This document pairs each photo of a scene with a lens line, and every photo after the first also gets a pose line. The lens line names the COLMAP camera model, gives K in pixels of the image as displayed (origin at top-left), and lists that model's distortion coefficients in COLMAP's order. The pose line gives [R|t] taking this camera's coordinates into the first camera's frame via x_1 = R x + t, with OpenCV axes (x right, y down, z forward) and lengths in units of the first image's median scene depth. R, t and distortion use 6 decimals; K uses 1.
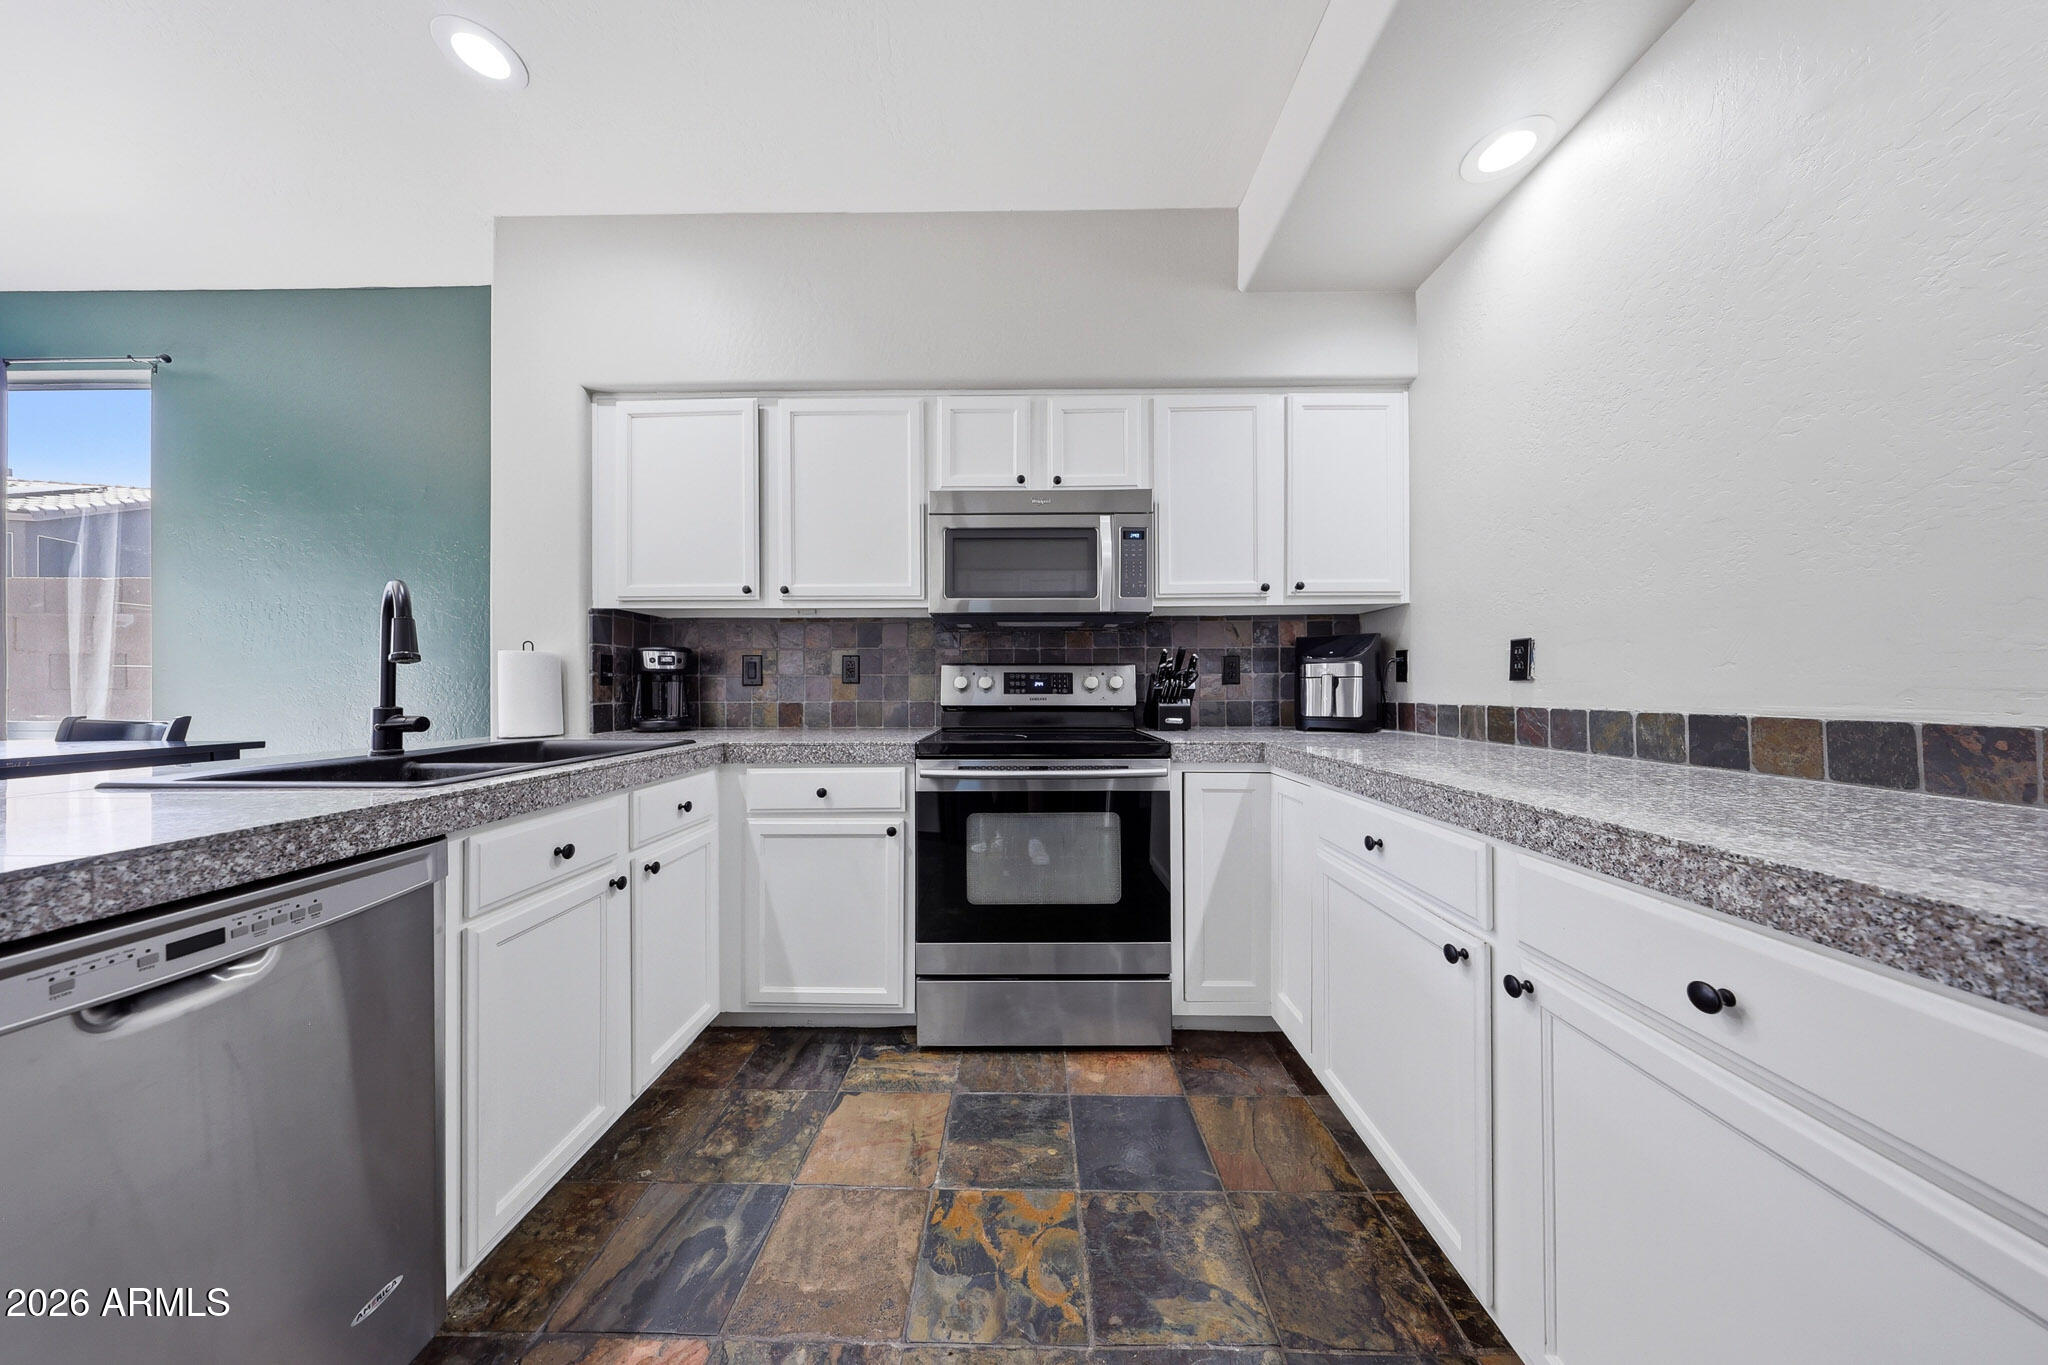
lens RADIAL K [[596.5, 0, 1018.4], [0, 596.5, 687.3], [0, 0, 1]] dist [-0.000954, 0.000099]
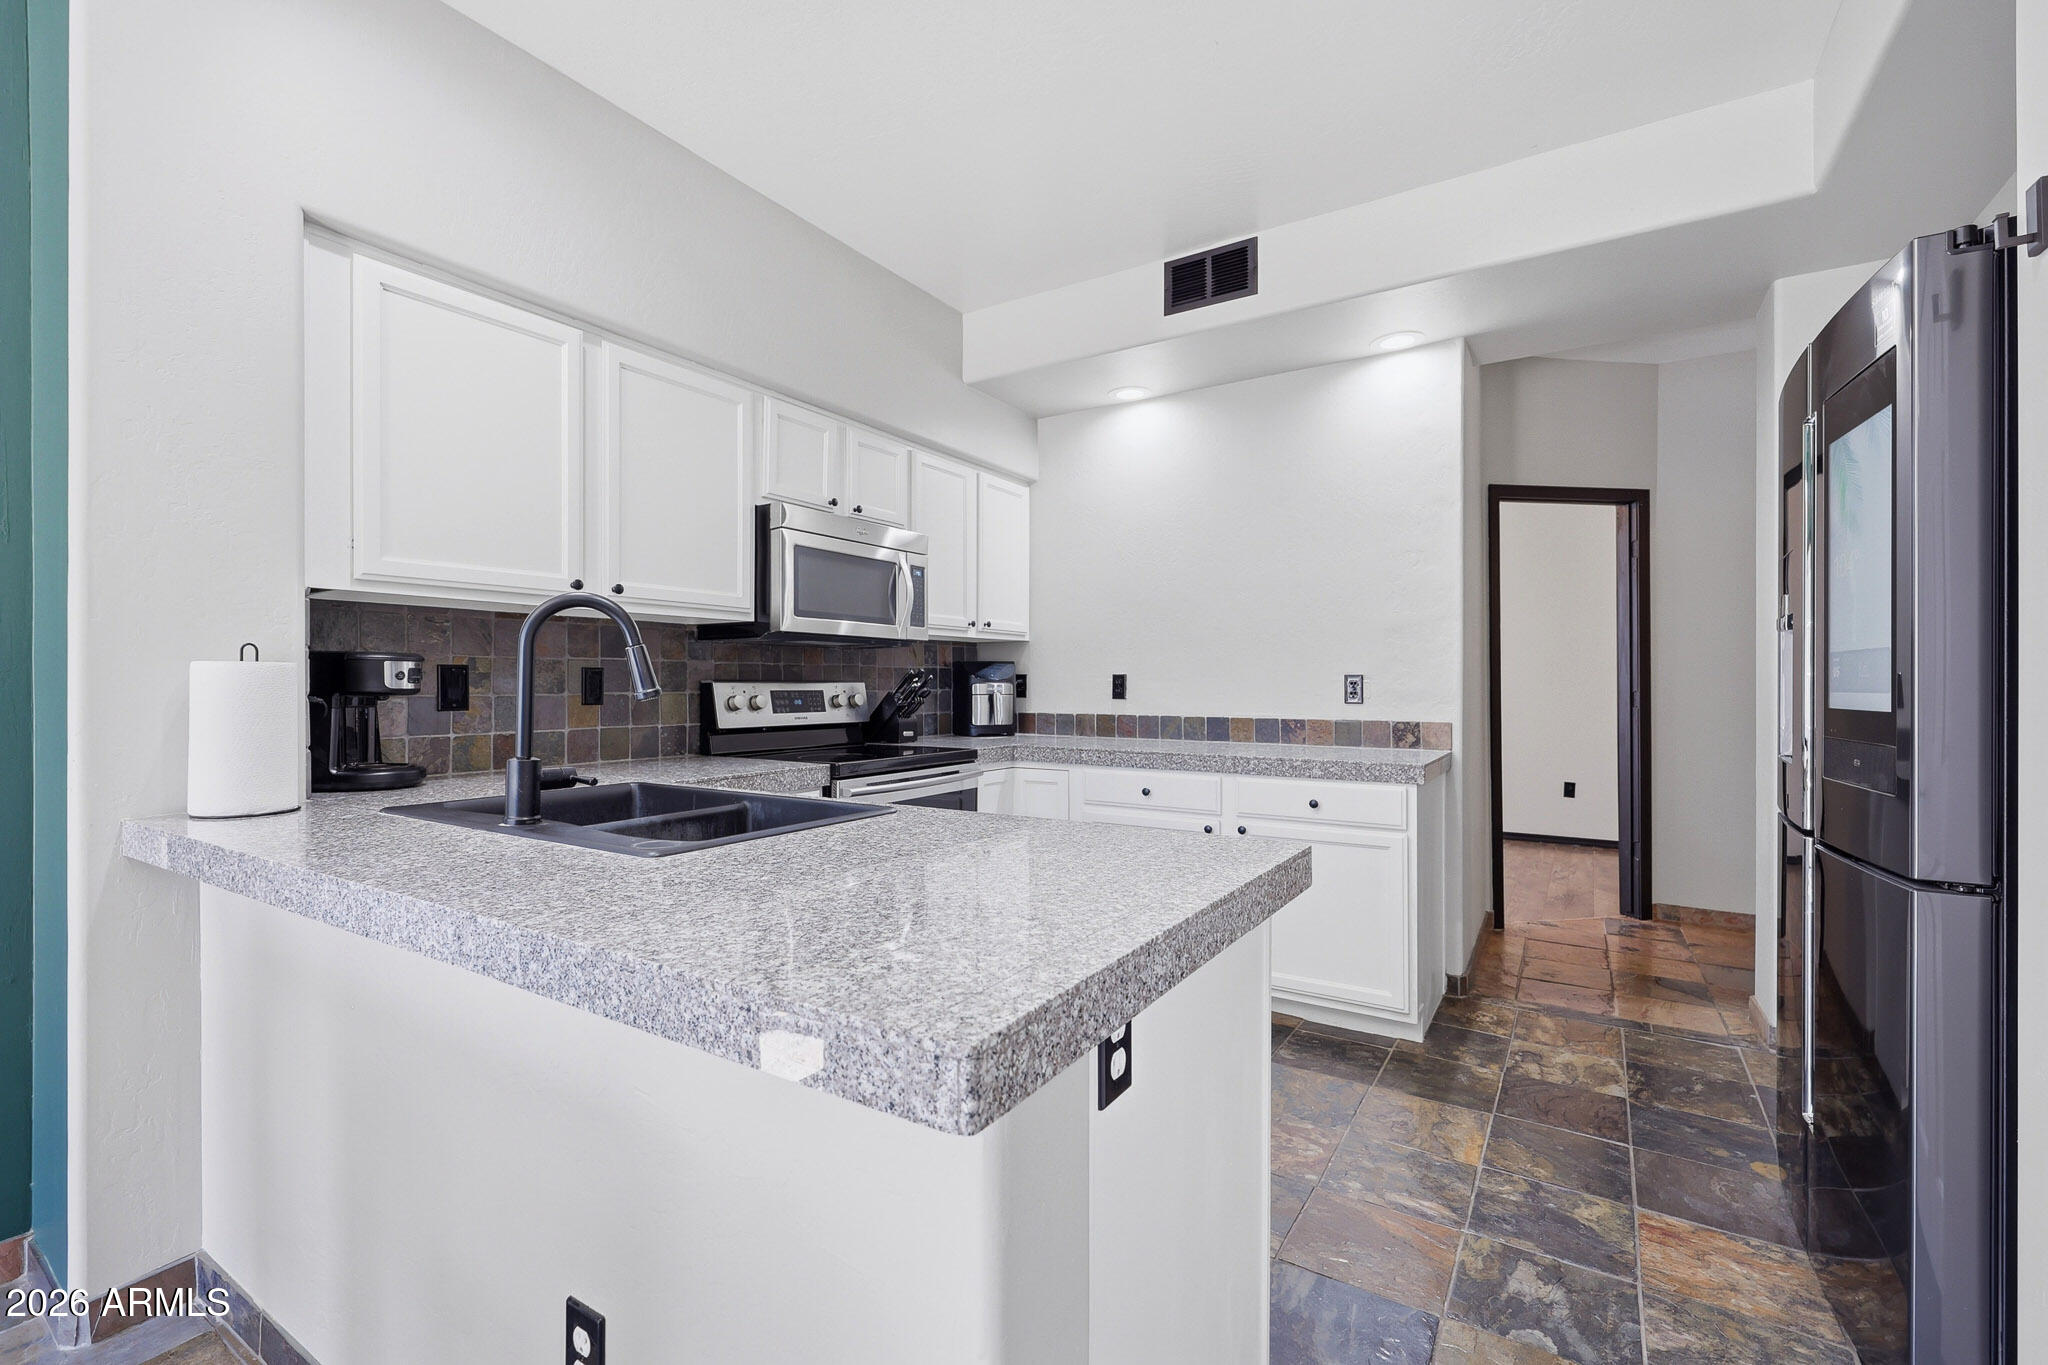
lens RADIAL K [[863.2, 0, 1012.8], [0, 863.2, 683.2], [0, 0, 1]] dist [0.004564, 0.000299]
pose [[0.539587, 0.003871, 0.841921, -1.372814], [-0.003785, 0.999990, -0.002171, -0.049833], [-0.841921, -0.002015, 0.539596, -0.067322]]
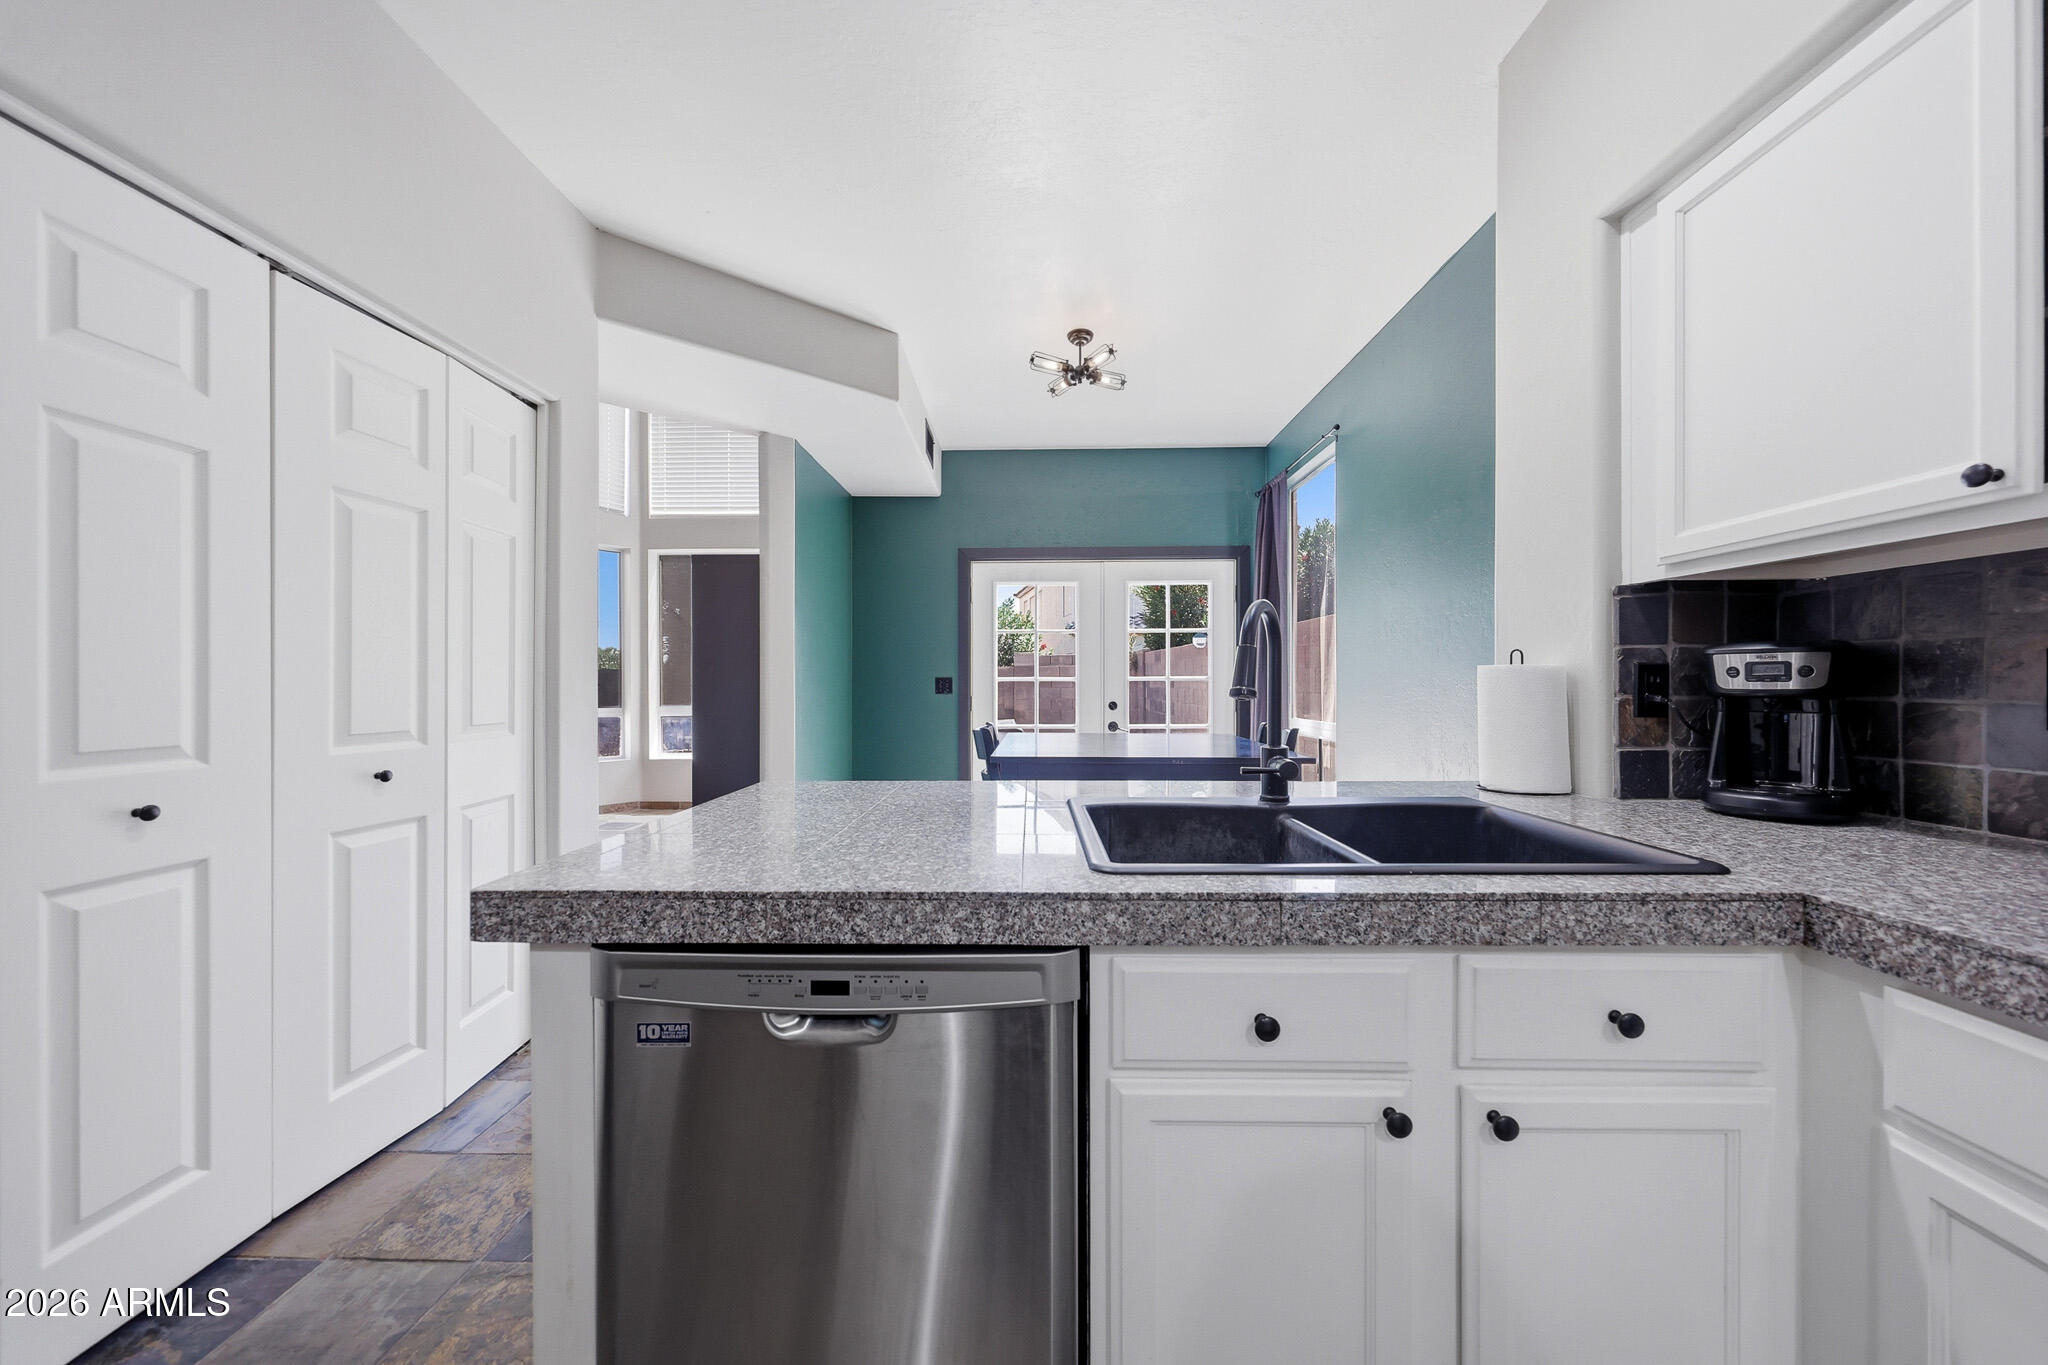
lens RADIAL K [[686.2, 0, 1016.5], [0, 686.2, 686.7], [0, 0, 1]] dist [-0.000597, -0.000176]
pose [[-0.003754, 0.004318, -0.999984, -0.049381], [0.003463, 0.999985, 0.004305, -0.049787], [0.999987, -0.003447, -0.003769, 0.530811]]
